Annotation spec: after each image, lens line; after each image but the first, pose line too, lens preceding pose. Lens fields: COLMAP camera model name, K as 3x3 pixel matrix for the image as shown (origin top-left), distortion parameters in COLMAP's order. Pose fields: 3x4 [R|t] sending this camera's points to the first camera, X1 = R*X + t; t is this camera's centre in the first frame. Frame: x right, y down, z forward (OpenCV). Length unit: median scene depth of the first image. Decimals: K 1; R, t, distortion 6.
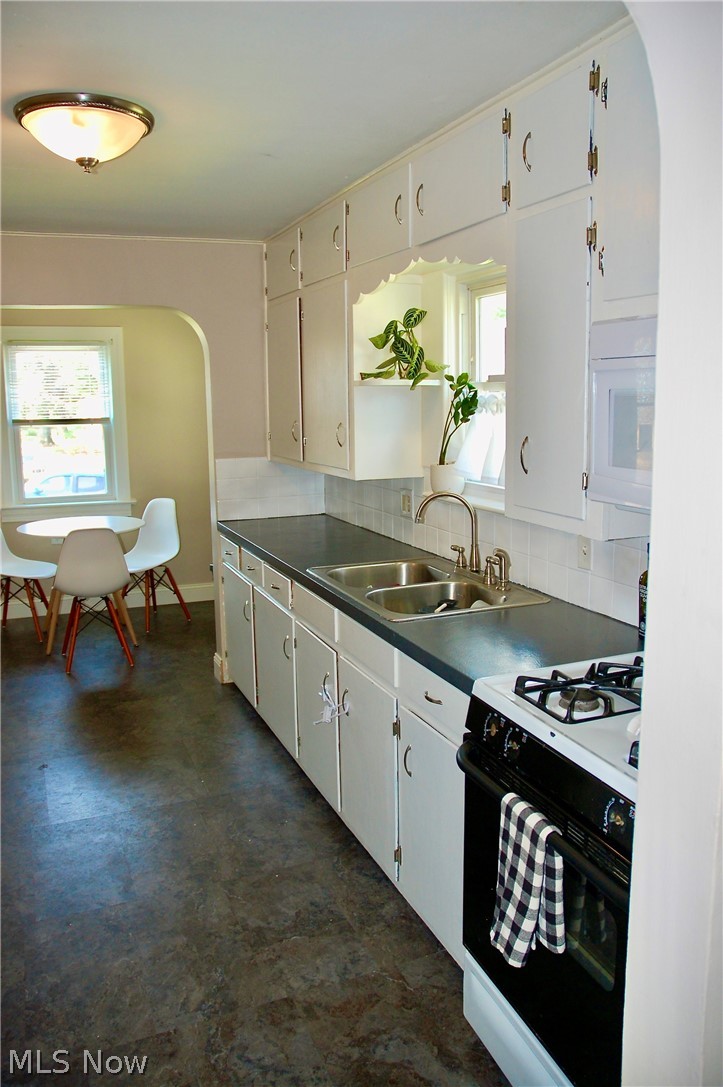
lens RADIAL K [[838.3, 0, 361.5], [0, 838.3, 543.5], [0, 0, 1]] dist [-0.172990, 0.159068]
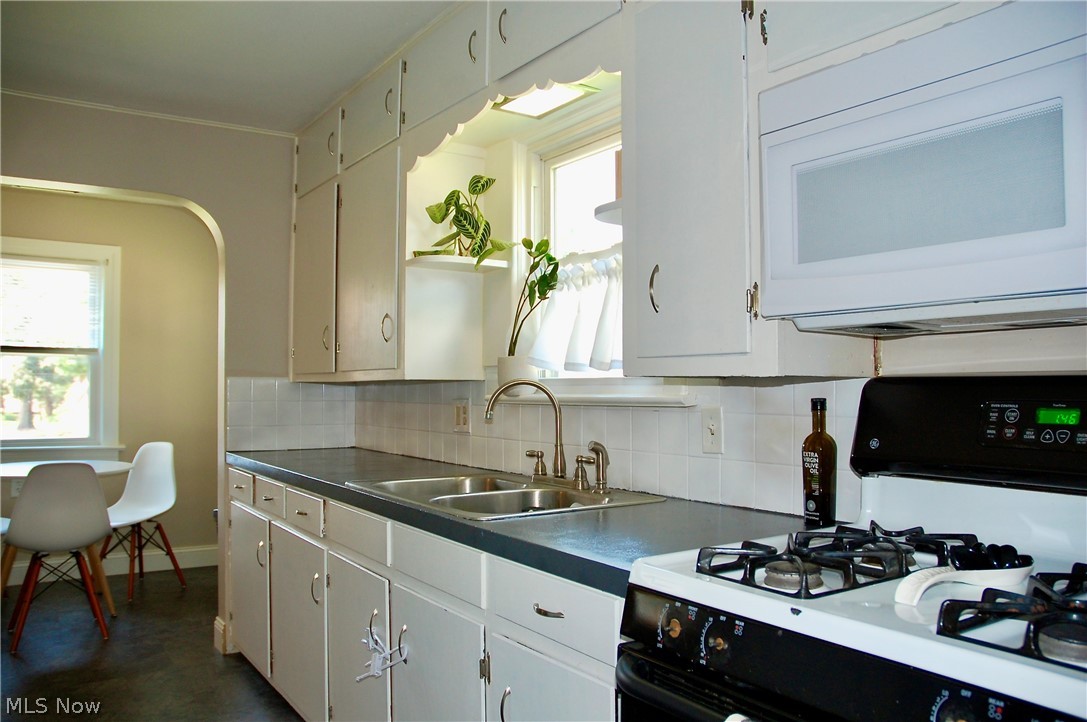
lens RADIAL K [[838.3, 0, 546.2], [0, 838.3, 372.2], [0, 0, 1]] dist [-0.172990, 0.159068]
pose [[0.978055, 0.018691, 0.207506, -0.043309], [0.021248, 0.981826, -0.188589, 0.078460], [-0.207260, 0.188860, 0.959883, 0.189332]]
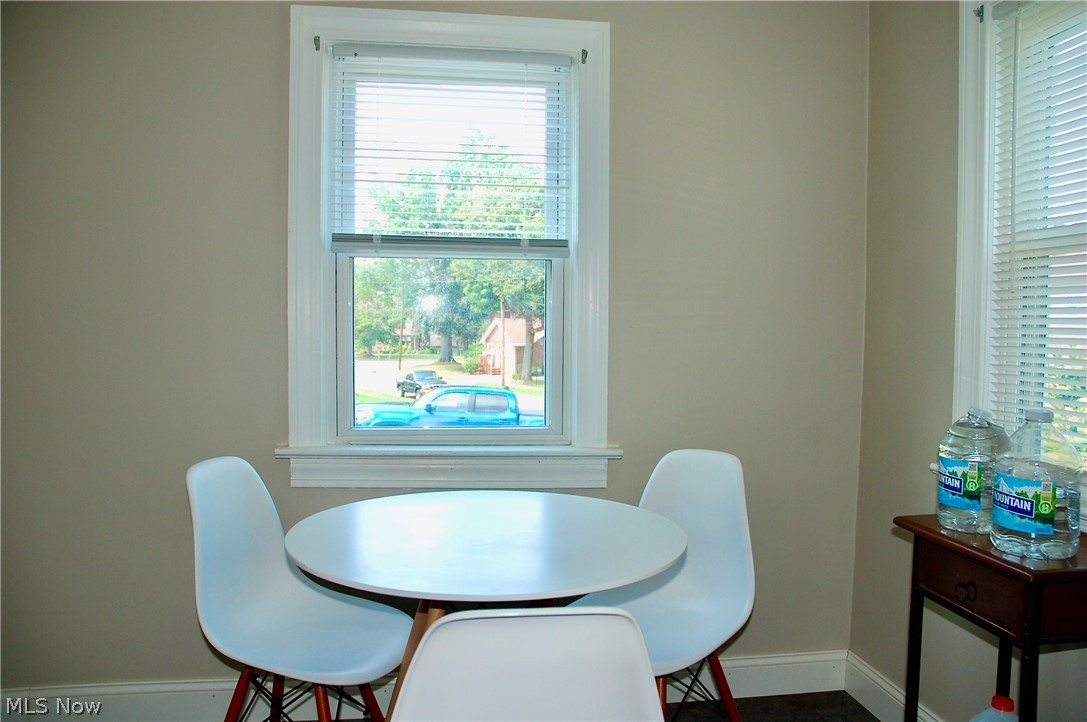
lens RADIAL K [[838.3, 0, 546.2], [0, 838.3, 372.2], [0, 0, 1]] dist [-0.172990, 0.159068]
pose [[0.969033, 0.036086, -0.244281, -0.412244], [-0.063690, 0.992318, -0.106064, -0.085417], [0.238577, 0.118337, 0.963887, 1.175384]]
